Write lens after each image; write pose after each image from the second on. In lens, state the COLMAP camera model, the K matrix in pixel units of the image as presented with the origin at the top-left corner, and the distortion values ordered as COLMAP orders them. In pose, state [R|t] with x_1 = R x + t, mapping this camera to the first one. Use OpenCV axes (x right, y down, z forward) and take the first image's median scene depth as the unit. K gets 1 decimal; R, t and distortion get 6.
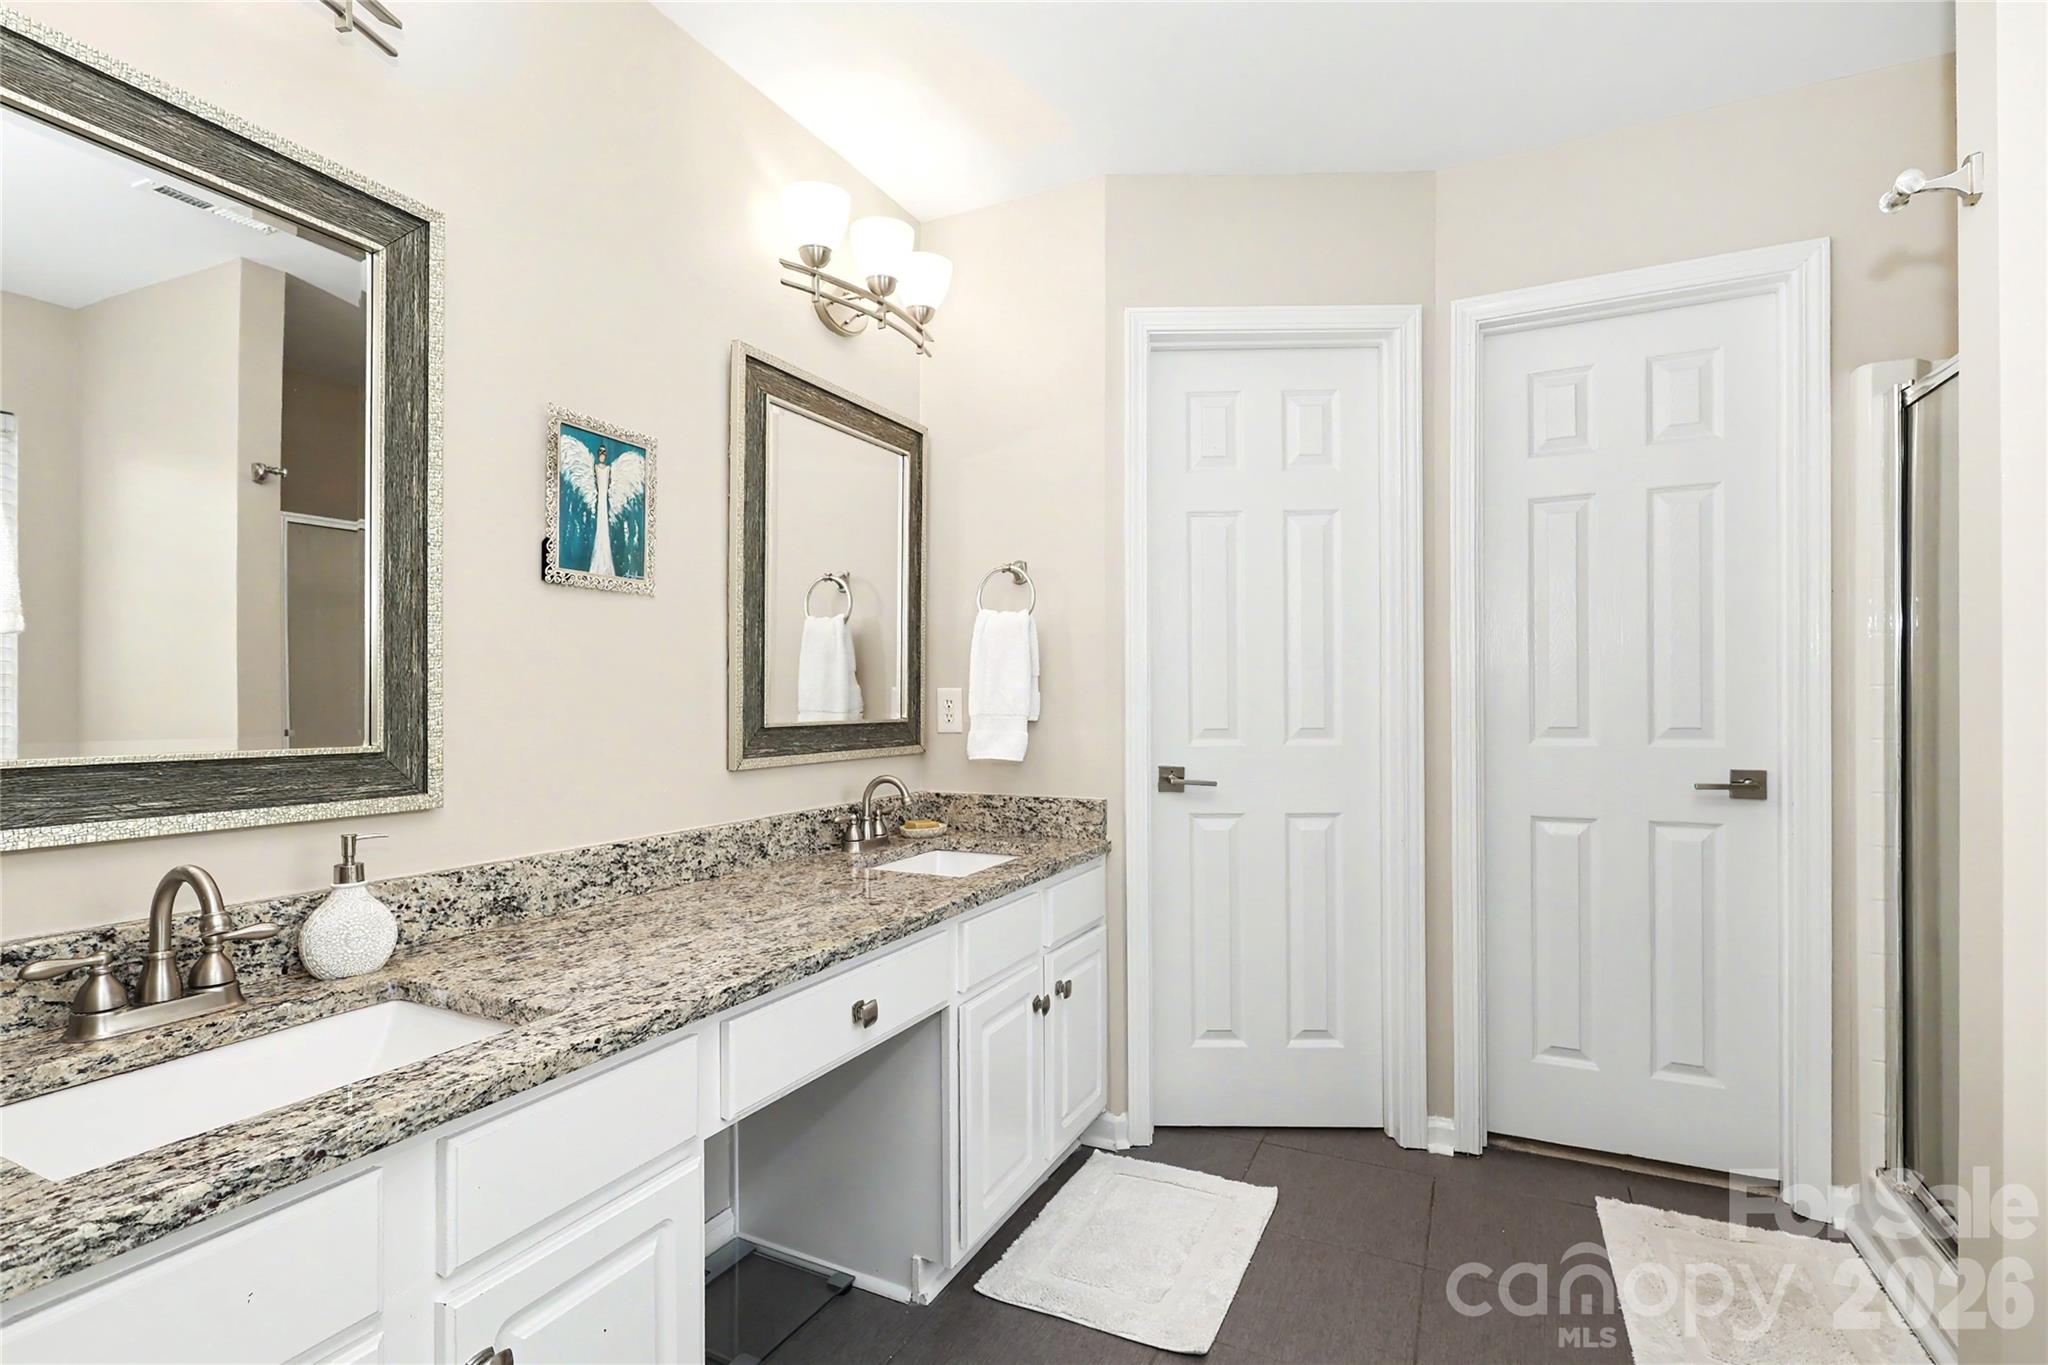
lens RADIAL K [[967.1, 0, 997.7], [0, 967.1, 697.8], [0, 0, 1]] dist [-0.003599, 0.001663]
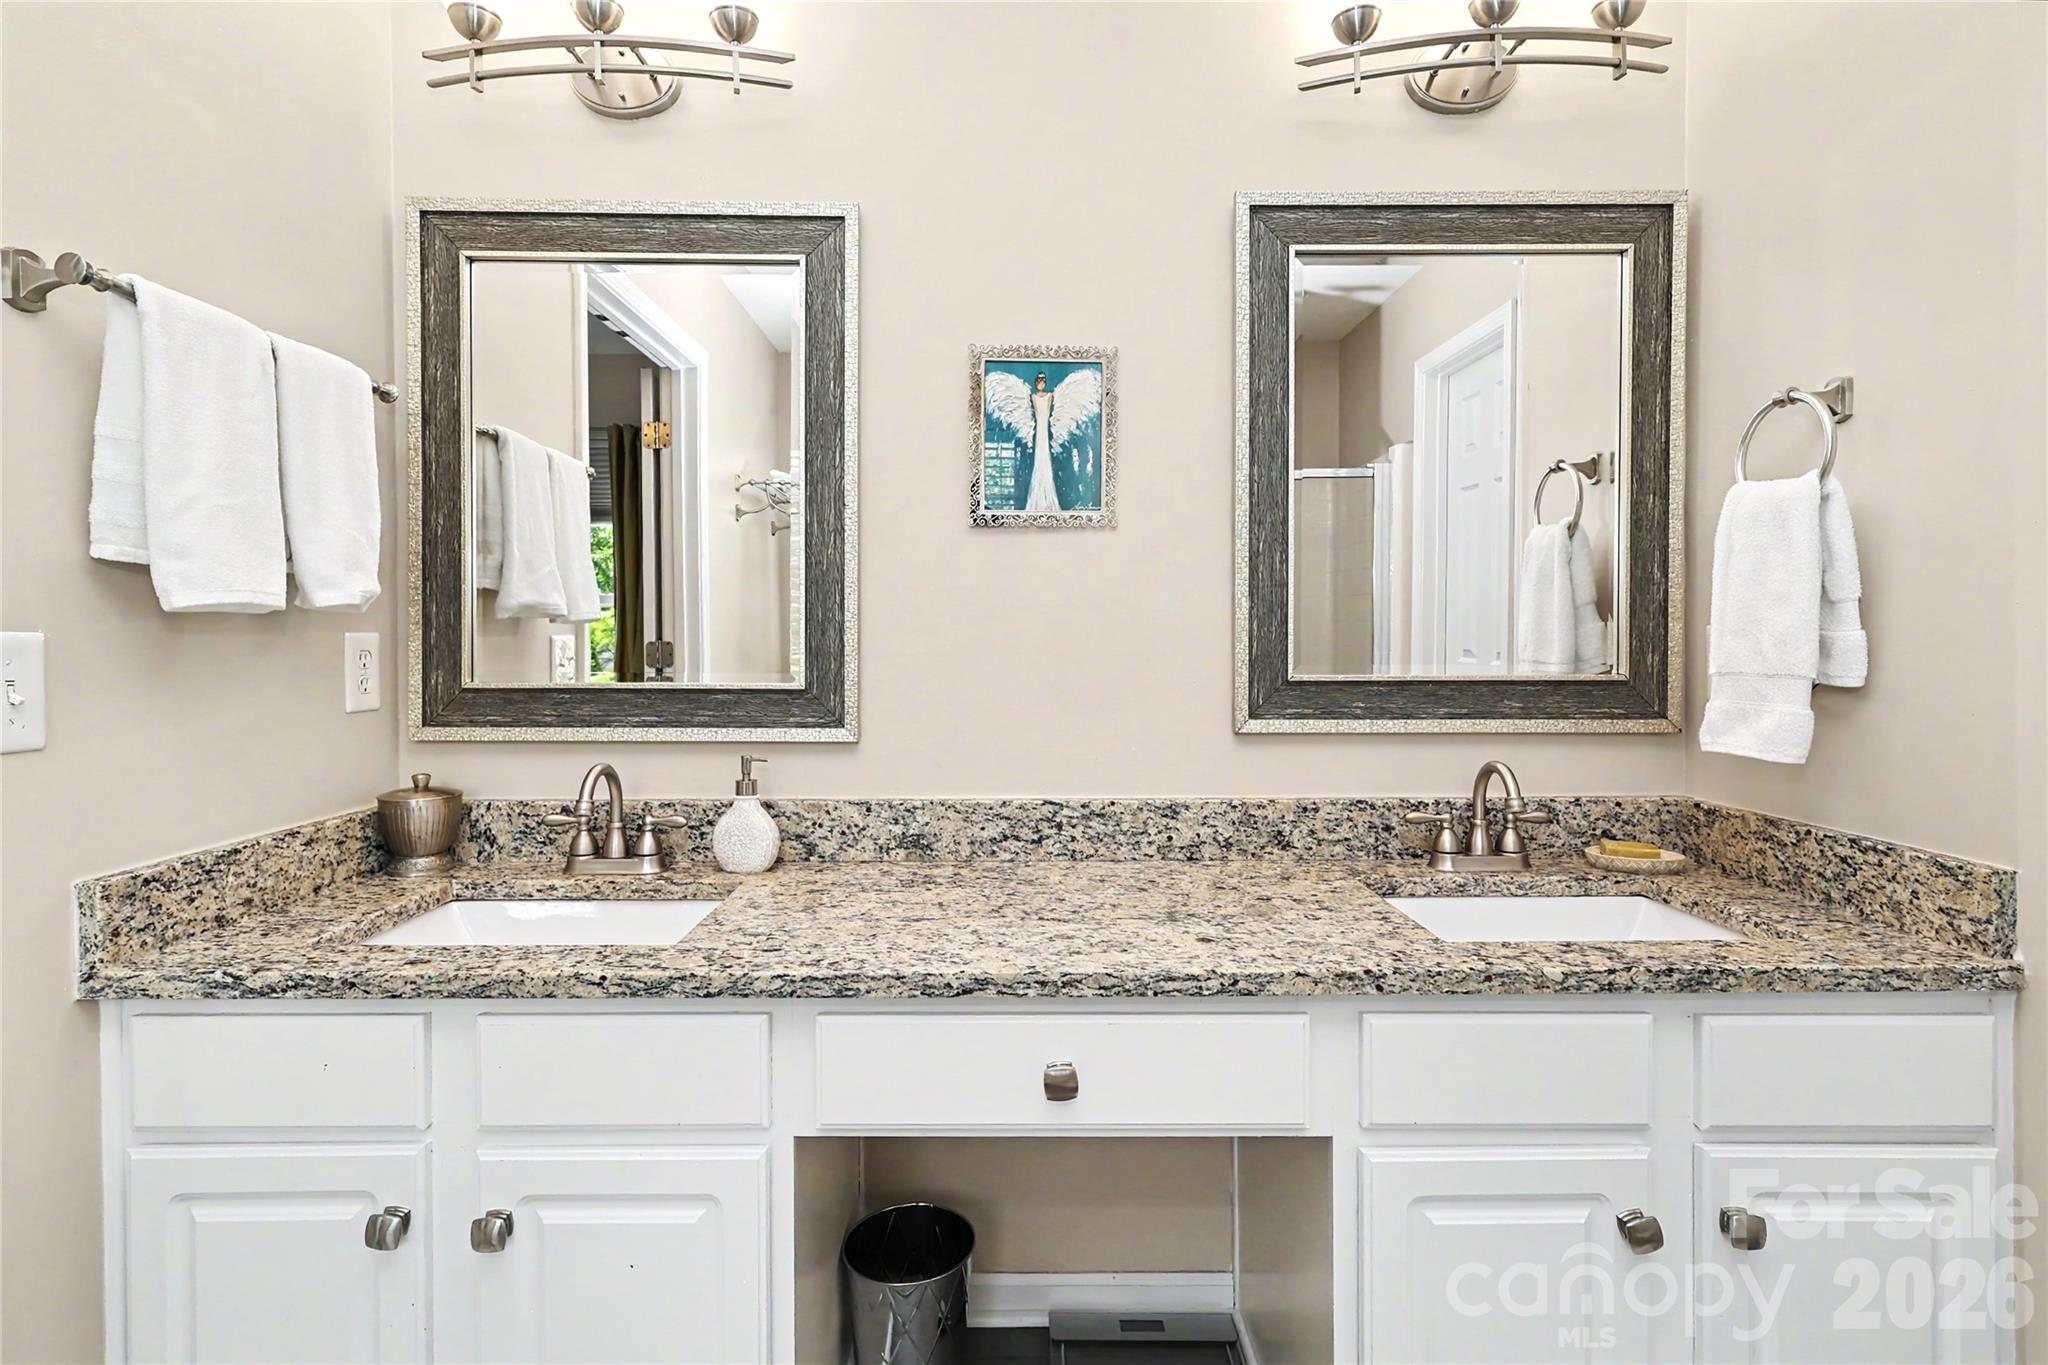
lens RADIAL K [[967.1, 0, 1014.8], [0, 967.1, 654.9], [0, 0, 1]] dist [-0.003599, 0.001663]
pose [[0.462747, 0.011530, -0.886416, 0.329483], [0.000574, 0.999911, 0.013306, -0.000387], [0.886490, -0.006667, 0.462699, 0.436463]]
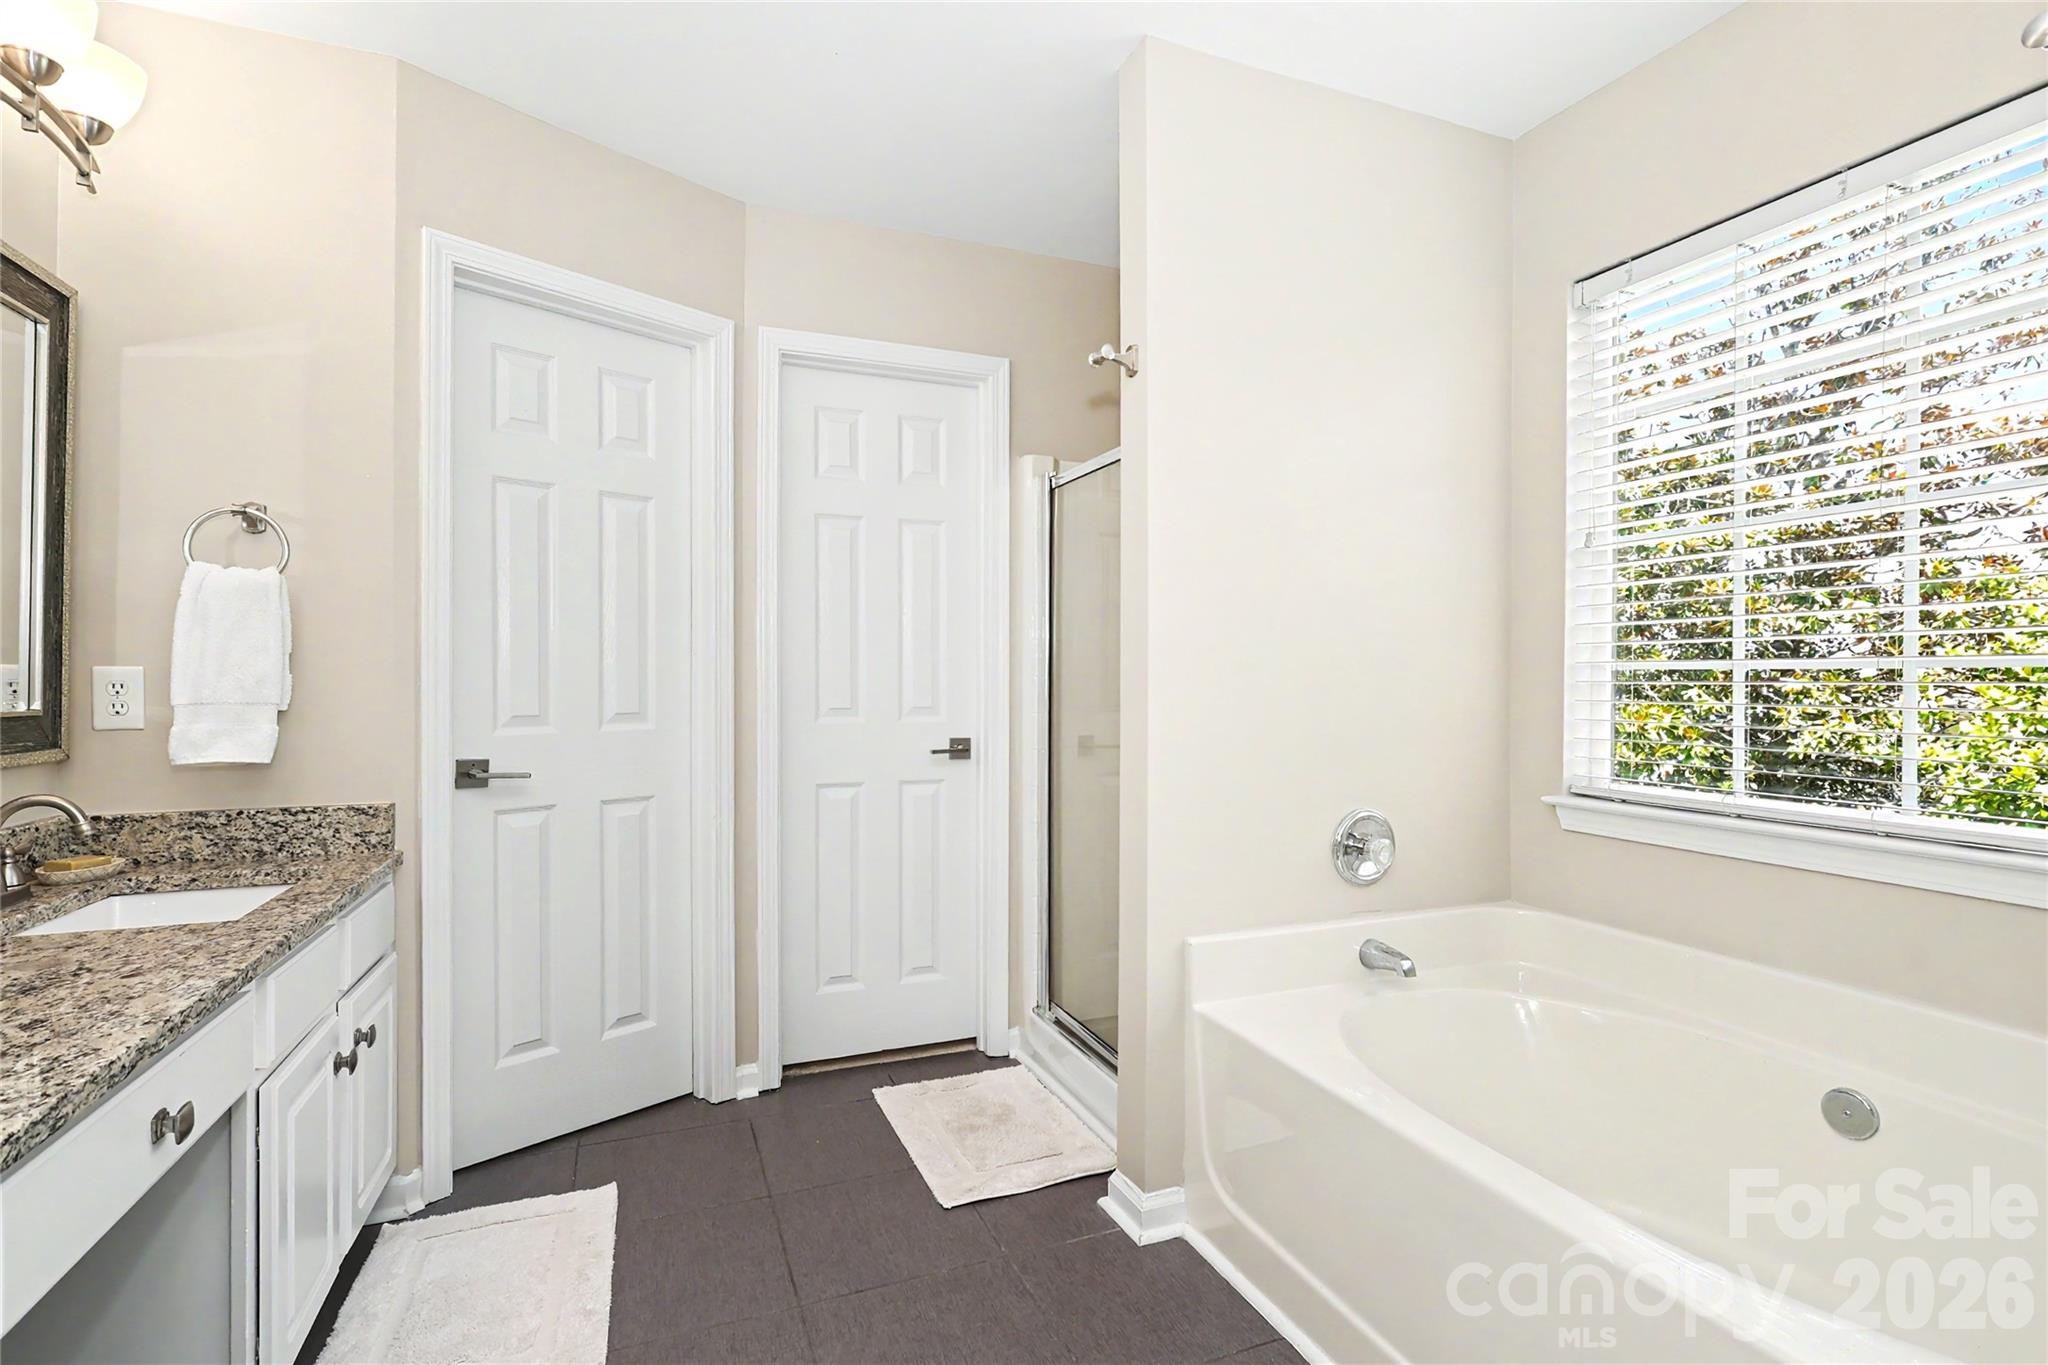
lens RADIAL K [[967.1, 0, 1015.9], [0, 967.1, 681.3], [0, 0, 1]] dist [-0.003599, 0.001663]
pose [[0.663921, 0.005573, 0.747782, -0.176553], [-0.004907, 0.999983, -0.003096, -0.000280], [-0.747787, -0.001614, 0.663937, 0.045538]]
